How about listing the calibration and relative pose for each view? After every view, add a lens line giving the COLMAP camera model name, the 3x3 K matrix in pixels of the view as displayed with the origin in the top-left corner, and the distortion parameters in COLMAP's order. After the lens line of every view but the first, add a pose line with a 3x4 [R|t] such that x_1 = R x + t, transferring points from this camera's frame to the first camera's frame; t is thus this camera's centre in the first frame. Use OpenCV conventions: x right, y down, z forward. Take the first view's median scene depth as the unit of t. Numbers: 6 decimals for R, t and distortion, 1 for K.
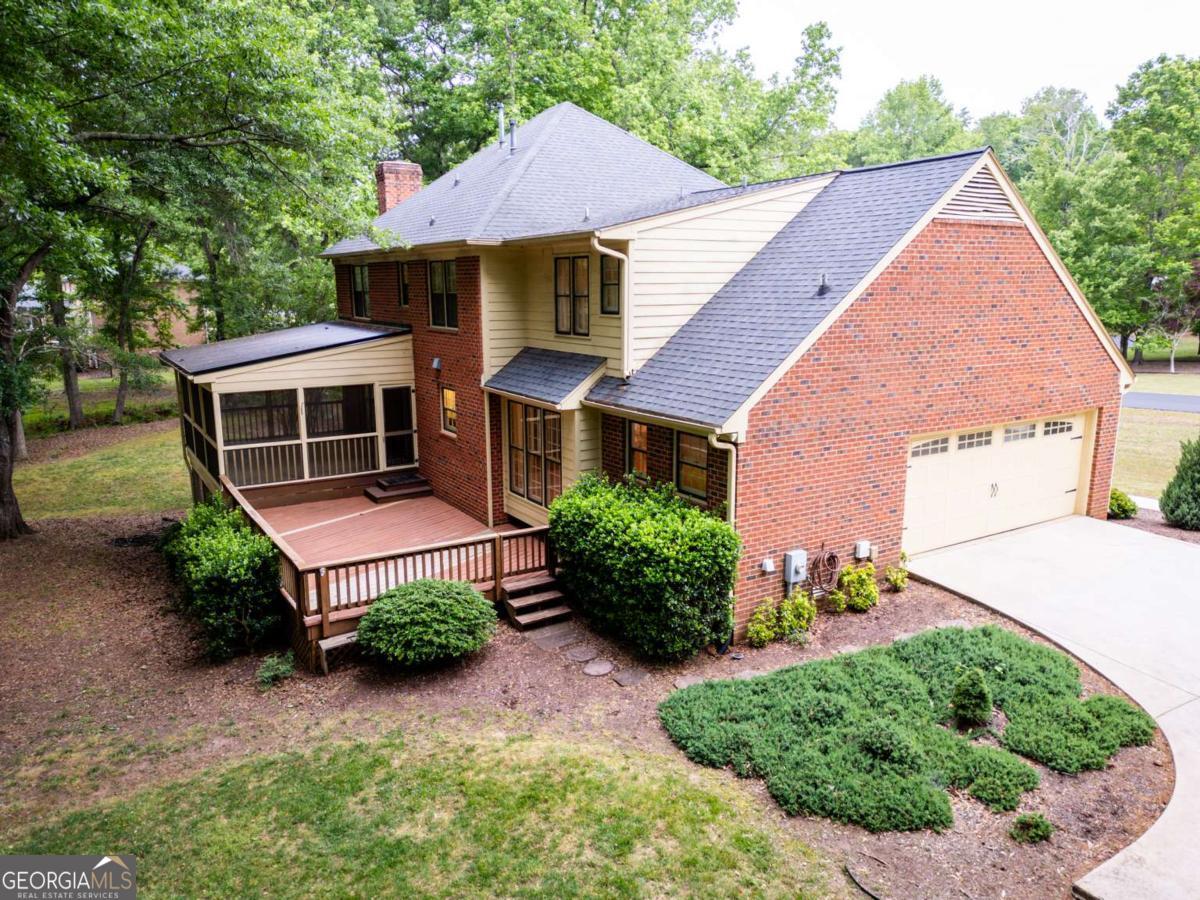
lens RADIAL K [[848.2, 0, 600.0], [0, 848.2, 450.0], [0, 0, 1]] dist [0.046812, -0.006344]
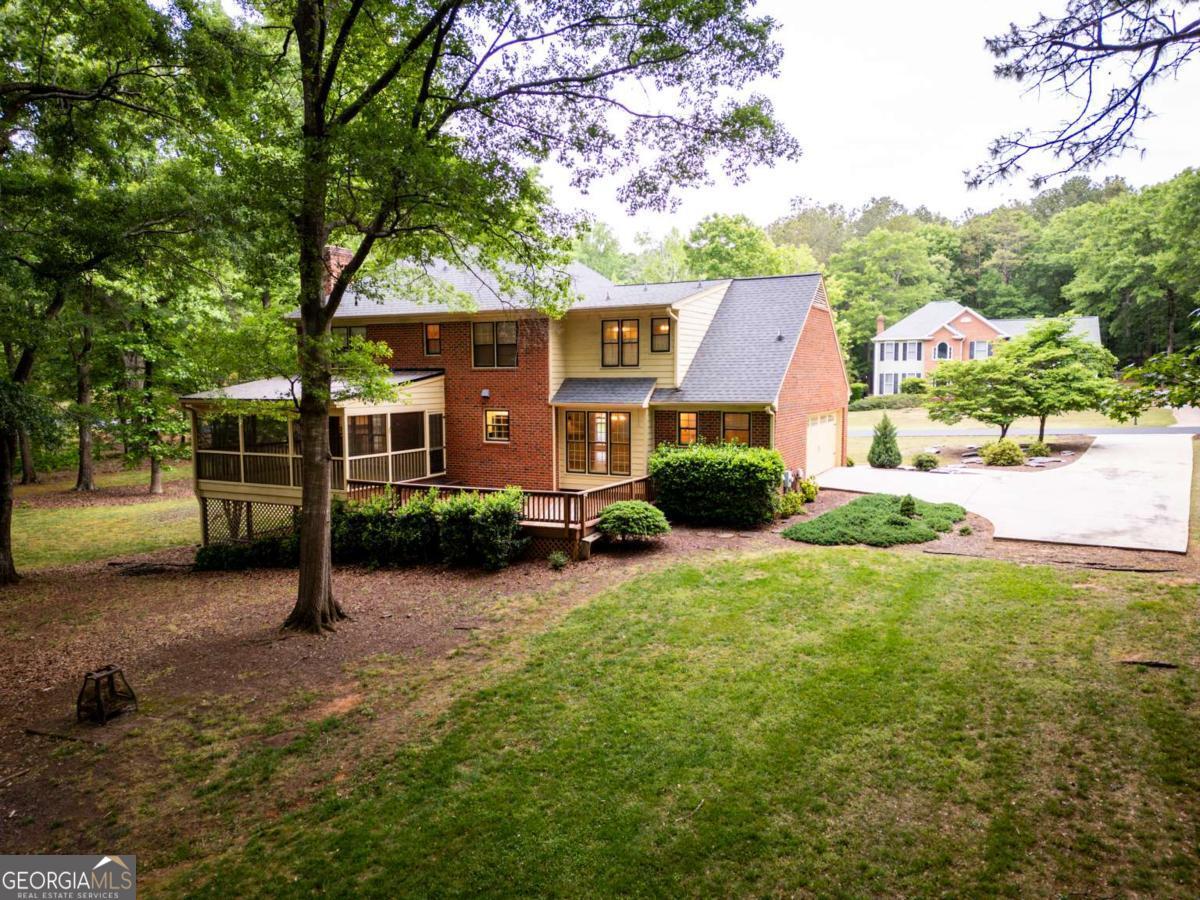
lens RADIAL K [[848.2, 0, 600.0], [0, 848.2, 450.0], [0, 0, 1]] dist [0.046812, -0.006344]
pose [[0.863231, -0.046191, 0.502691, -0.898481], [0.098767, 0.992013, -0.078451, 0.147737], [-0.495052, 0.117371, 0.860899, -0.365652]]
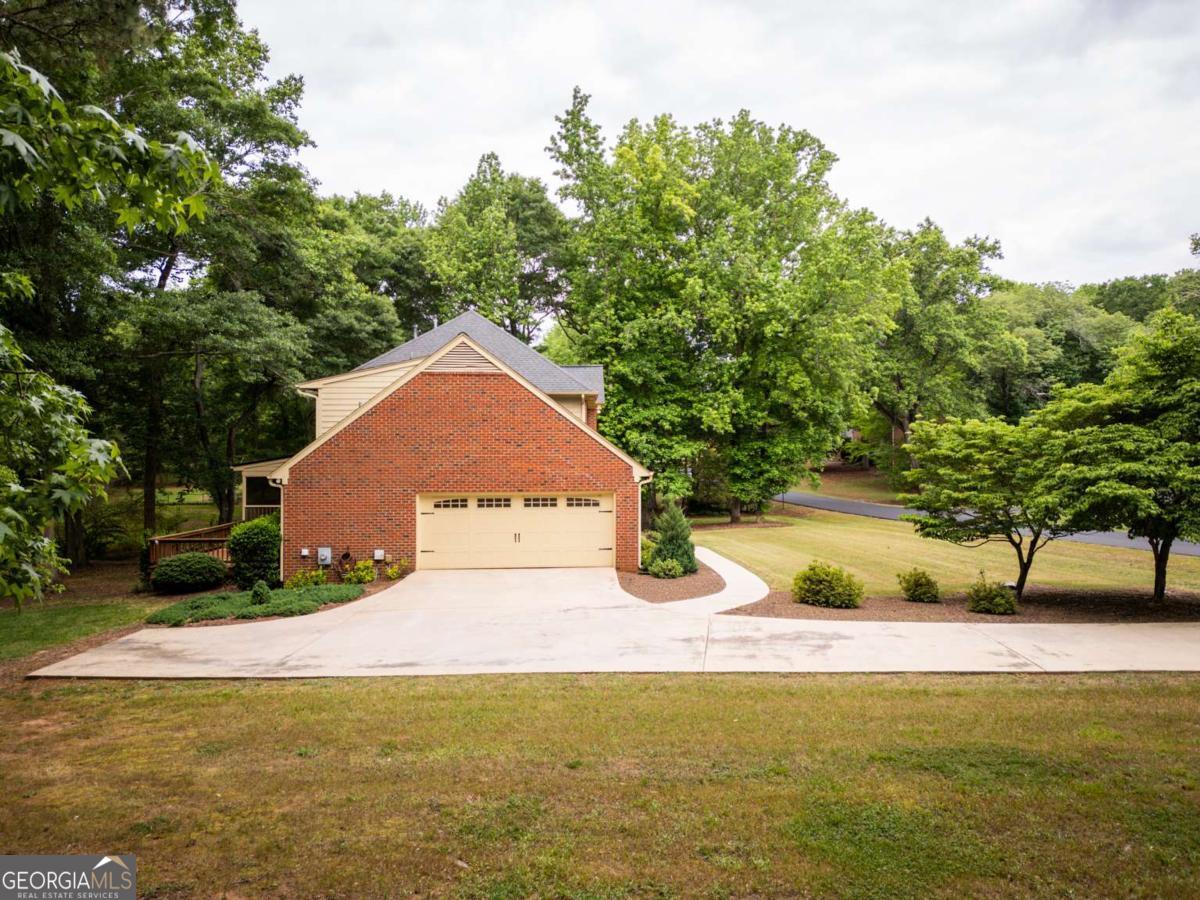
lens RADIAL K [[848.2, 0, 600.0], [0, 848.2, 450.0], [0, 0, 1]] dist [0.046812, -0.006344]
pose [[0.869956, 0.001532, -0.493127, 1.341291], [-0.093220, 0.982476, -0.161403, 0.124190], [0.484238, 0.186383, 0.854854, -0.274705]]
